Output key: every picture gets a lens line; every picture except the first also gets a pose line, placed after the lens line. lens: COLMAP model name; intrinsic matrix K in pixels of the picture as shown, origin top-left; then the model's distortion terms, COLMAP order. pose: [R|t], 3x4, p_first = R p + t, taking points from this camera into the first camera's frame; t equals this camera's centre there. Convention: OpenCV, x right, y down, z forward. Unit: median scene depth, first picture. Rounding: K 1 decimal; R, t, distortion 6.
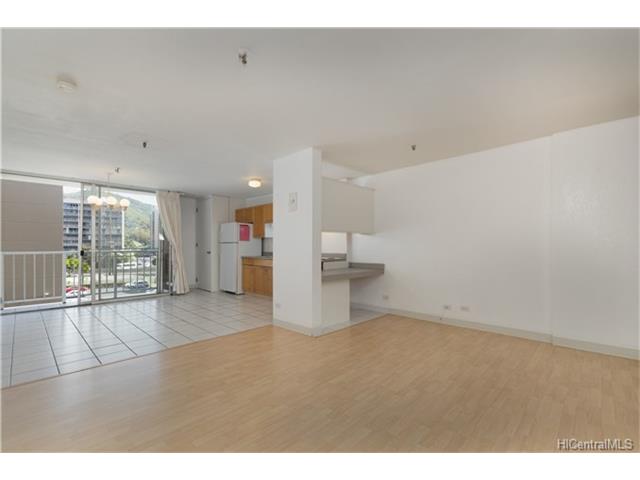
lens RADIAL K [[297.6, 0, 325.7], [0, 297.6, 243.9], [0, 0, 1]] dist [-0.009142, -0.000130]
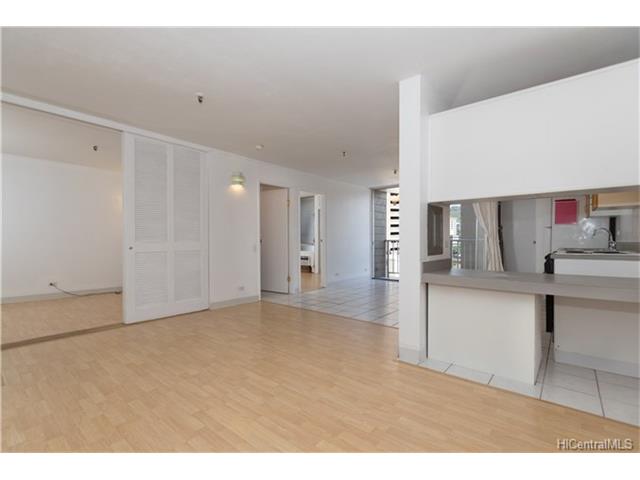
lens RADIAL K [[297.6, 0, 315.9], [0, 297.6, 240.1], [0, 0, 1]] dist [-0.009142, -0.000130]
pose [[0.063755, 0.004738, -0.997954, 0.333789], [0.004174, 0.999979, 0.005015, 0.018361], [0.997957, -0.004485, 0.063734, 0.406933]]
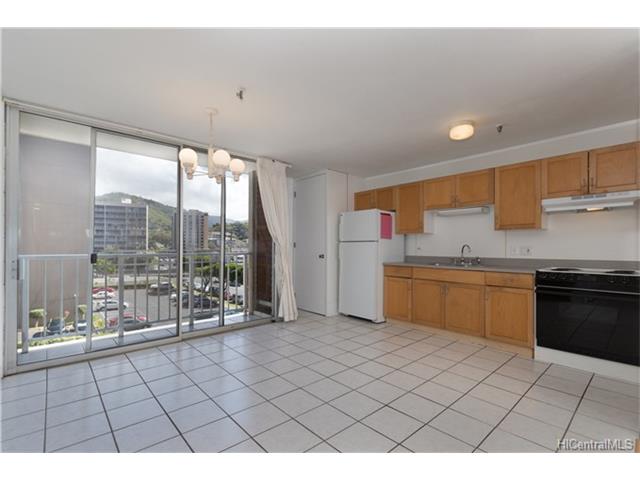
lens RADIAL K [[297.6, 0, 318.5], [0, 297.6, 242.1], [0, 0, 1]] dist [-0.009142, -0.000130]
pose [[0.997810, 0.002019, -0.066120, -0.367590], [-0.002822, 0.999923, -0.012061, 0.005582], [0.066090, 0.012221, 0.997739, 0.345737]]
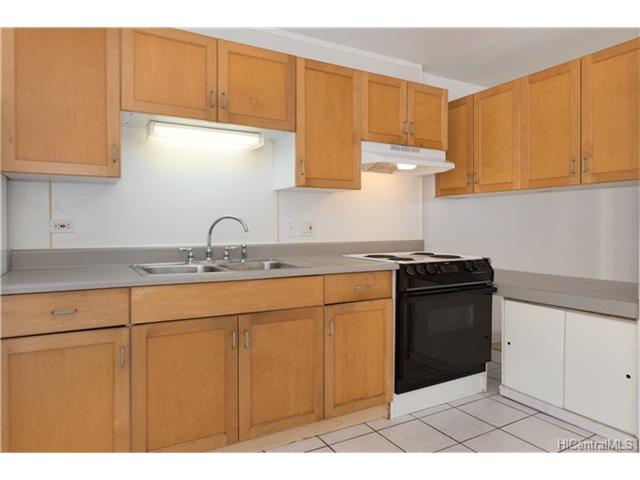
lens RADIAL K [[417.3, 0, 306.8], [0, 417.3, 230.5], [0, 0, 1]] dist [-0.005225, 0.001039]
pose [[0.278627, -0.011296, 0.960333, -0.428759], [-0.003603, 0.999912, 0.012807, 0.009615], [-0.960393, -0.007028, 0.278562, 0.763678]]
